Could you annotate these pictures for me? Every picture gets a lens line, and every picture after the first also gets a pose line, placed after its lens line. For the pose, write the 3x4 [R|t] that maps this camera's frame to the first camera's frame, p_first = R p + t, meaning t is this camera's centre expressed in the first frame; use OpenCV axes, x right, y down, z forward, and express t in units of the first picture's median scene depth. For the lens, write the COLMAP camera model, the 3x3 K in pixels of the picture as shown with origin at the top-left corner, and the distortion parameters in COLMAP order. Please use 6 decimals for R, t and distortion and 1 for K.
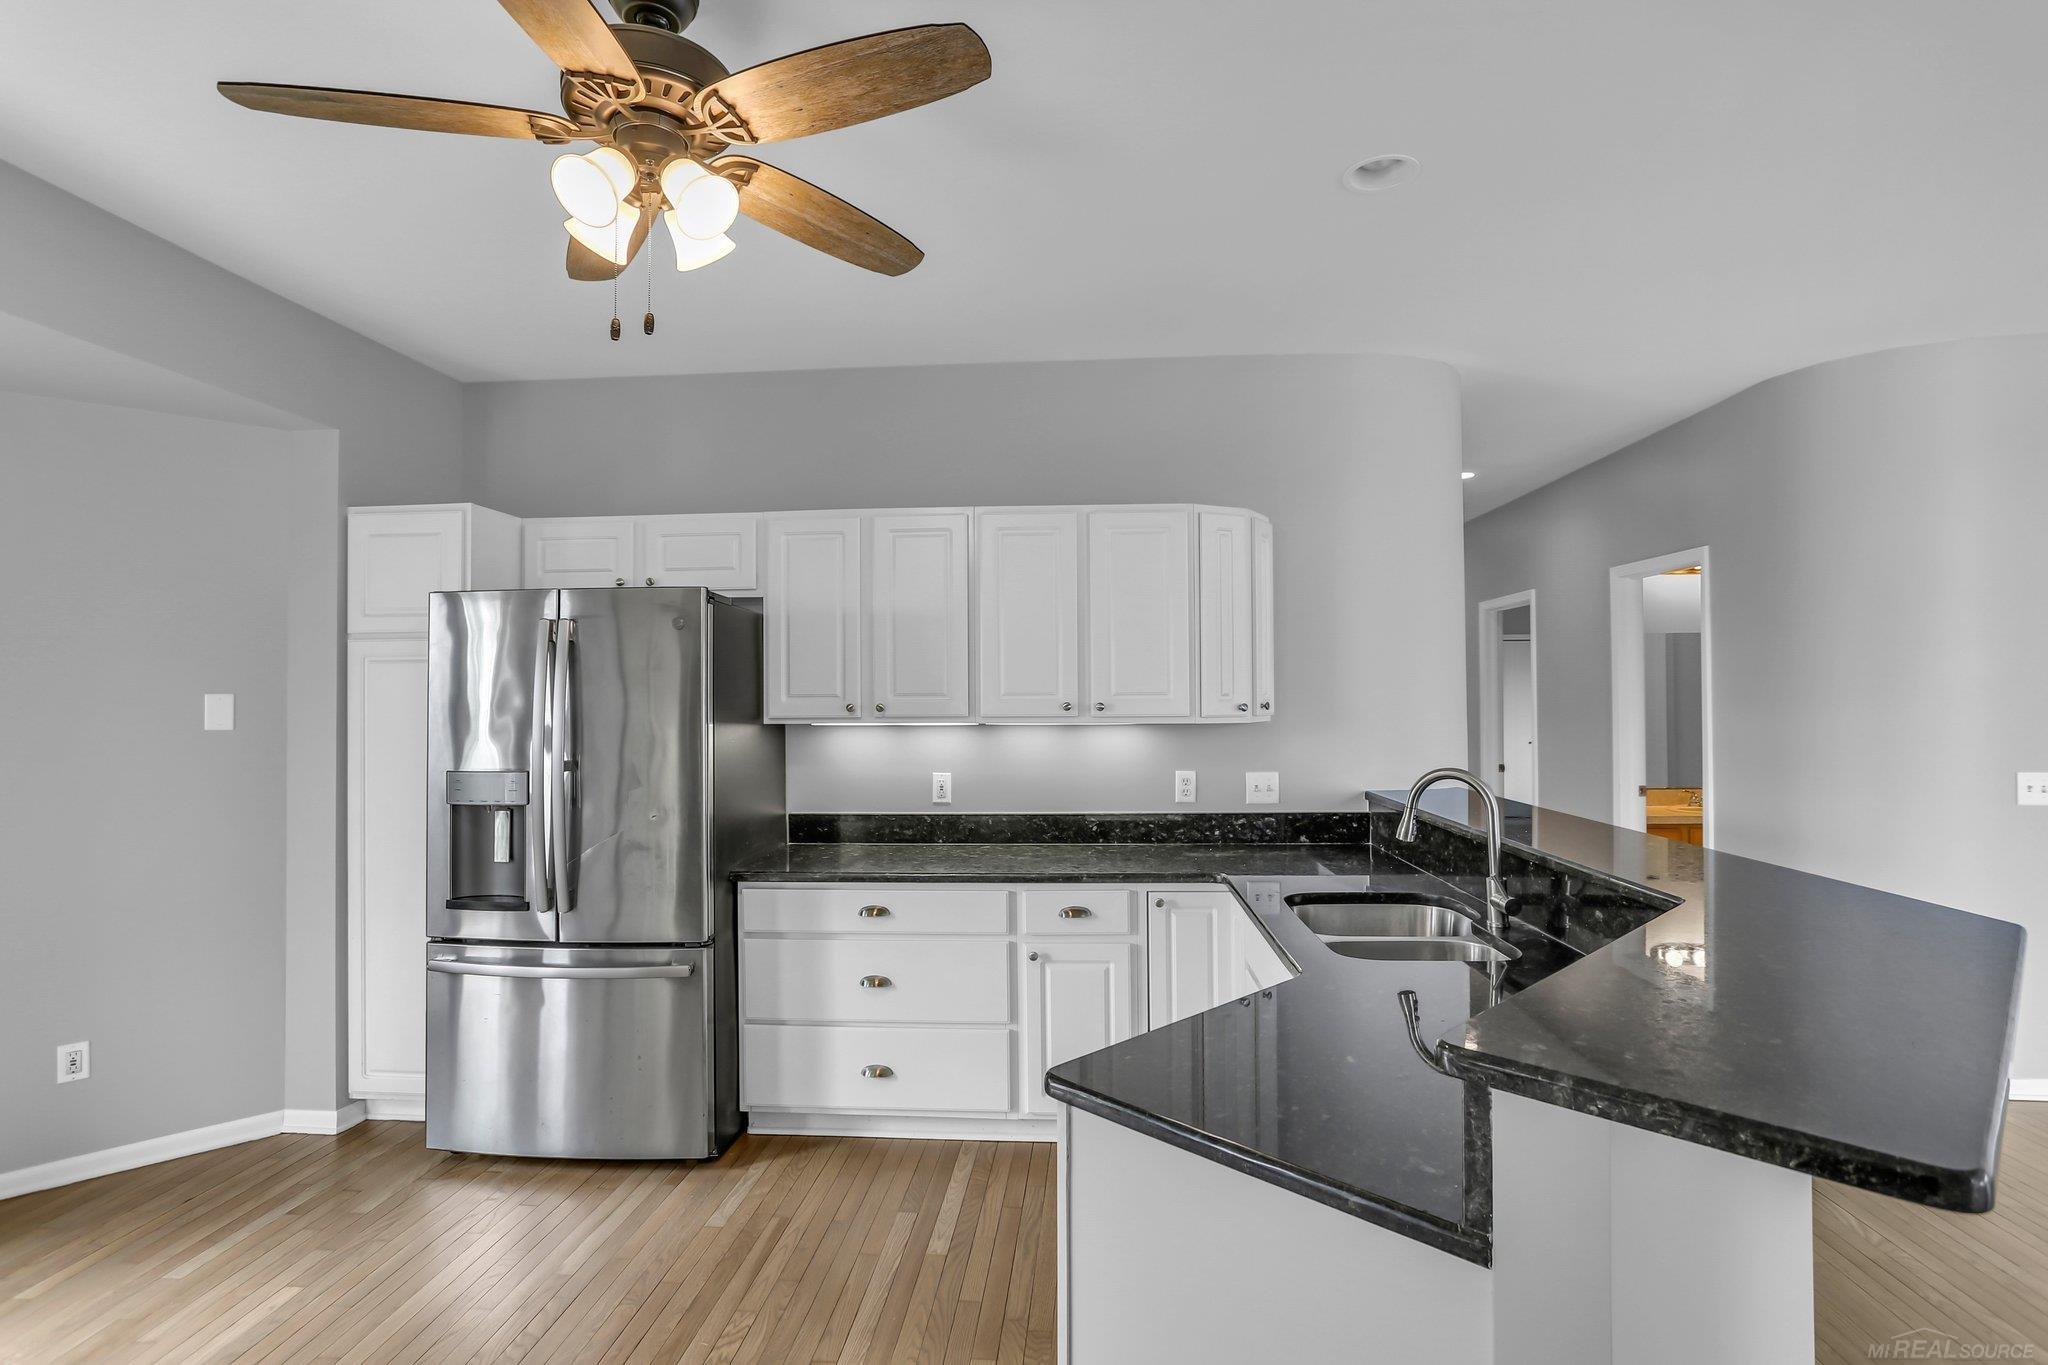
lens RADIAL K [[1006.2, 0, 1010.9], [0, 1006.2, 690.7], [0, 0, 1]] dist [-0.021091, 0.008374]
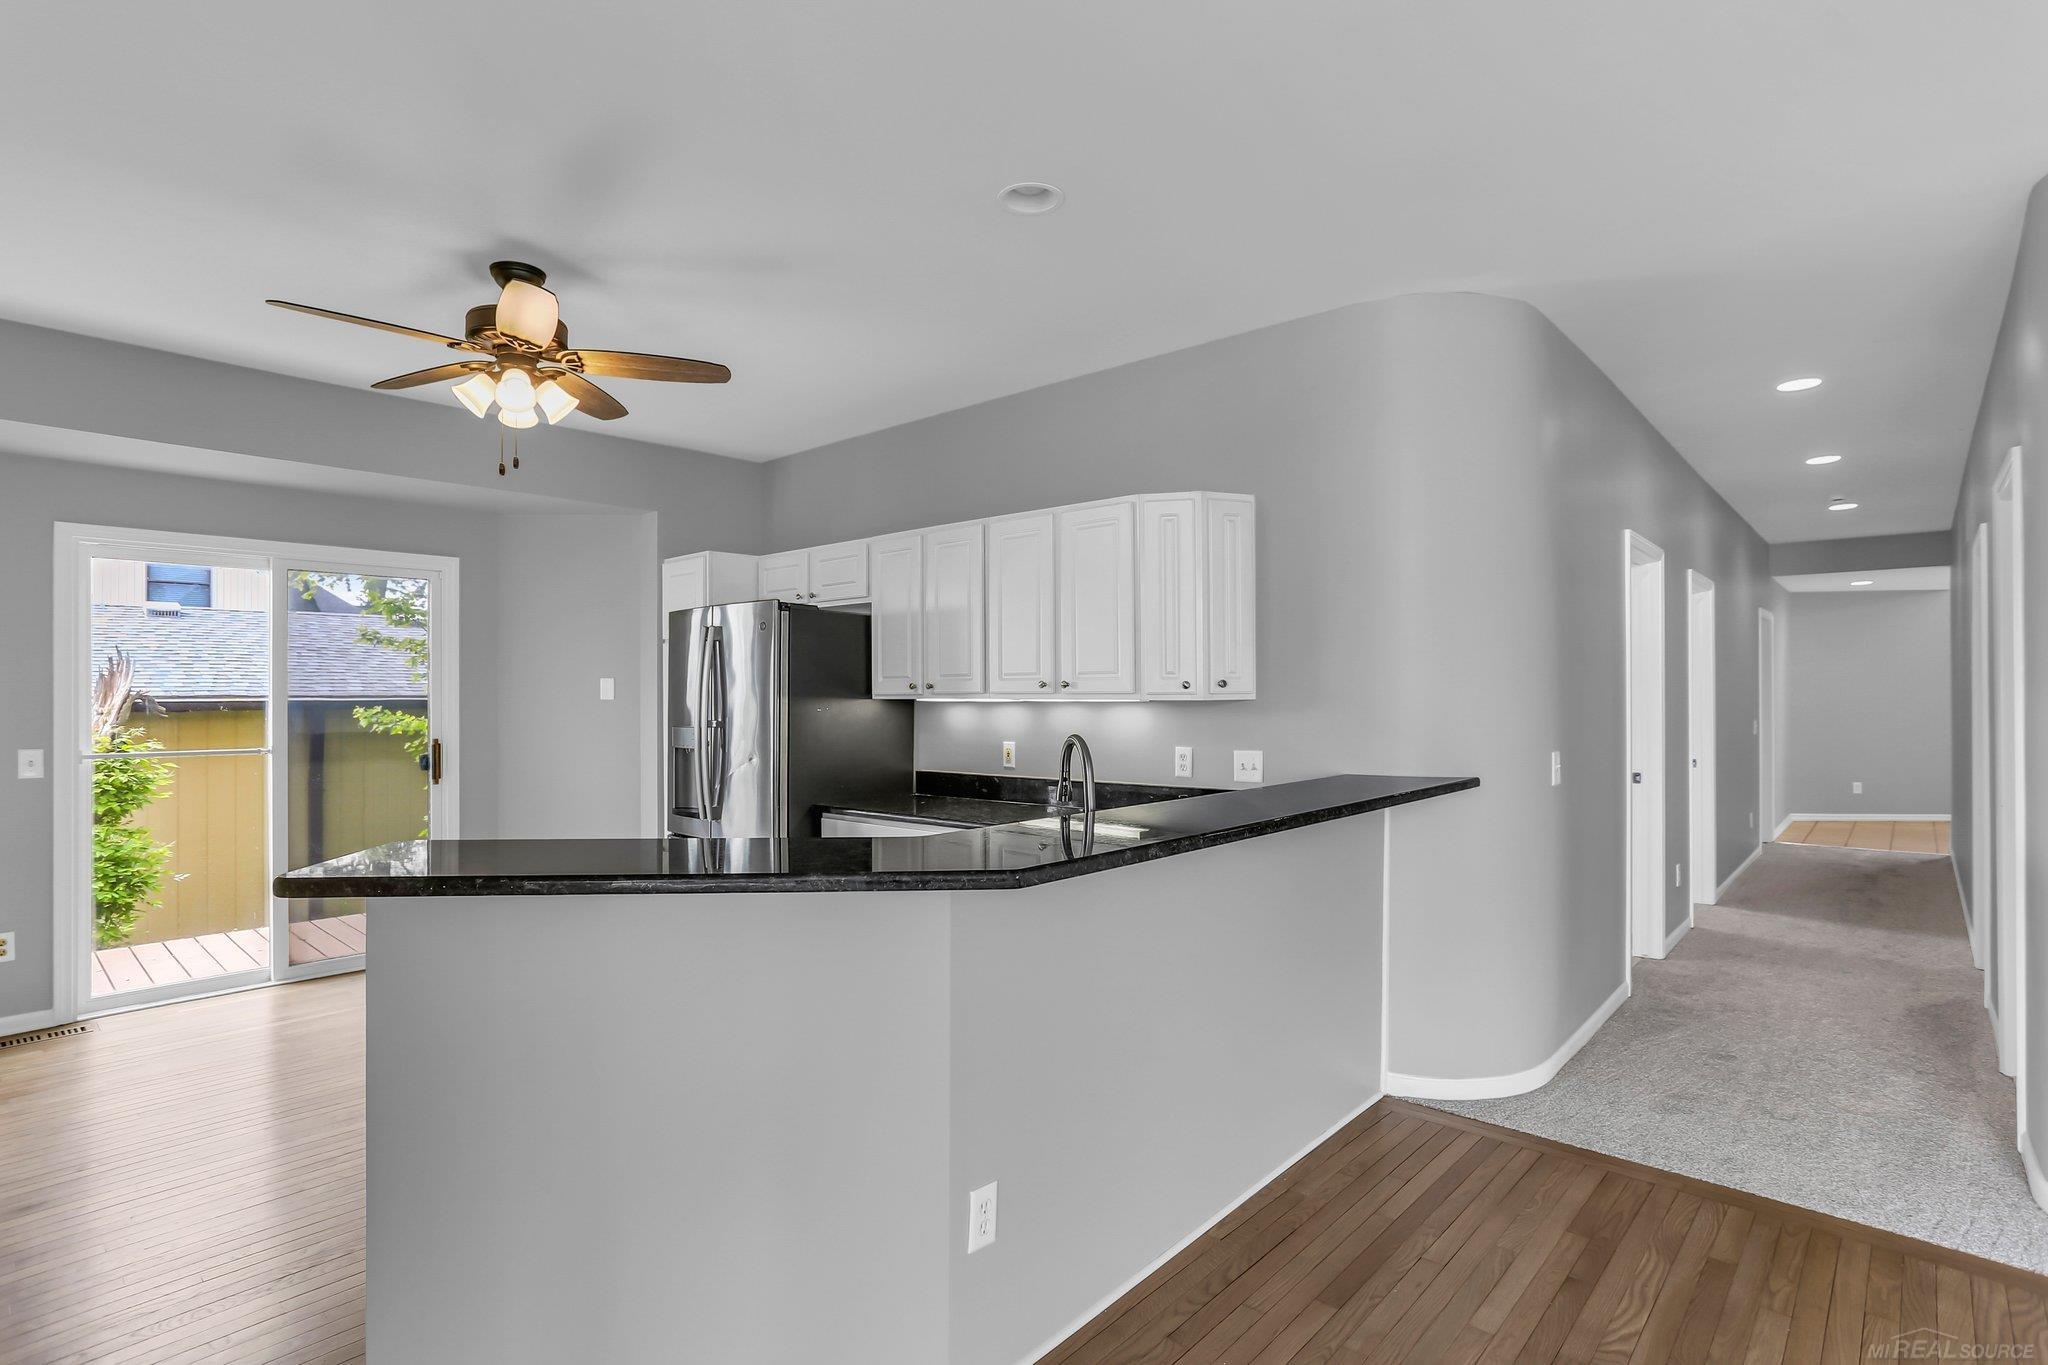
lens RADIAL K [[1006.2, 0, 1020.0], [0, 1006.2, 681.6], [0, 0, 1]] dist [-0.021091, 0.008374]
pose [[0.798727, -0.003934, -0.601680, 0.694123], [0.006276, 0.999979, 0.001793, 0.009440], [0.601661, -0.005209, 0.798735, 0.064999]]
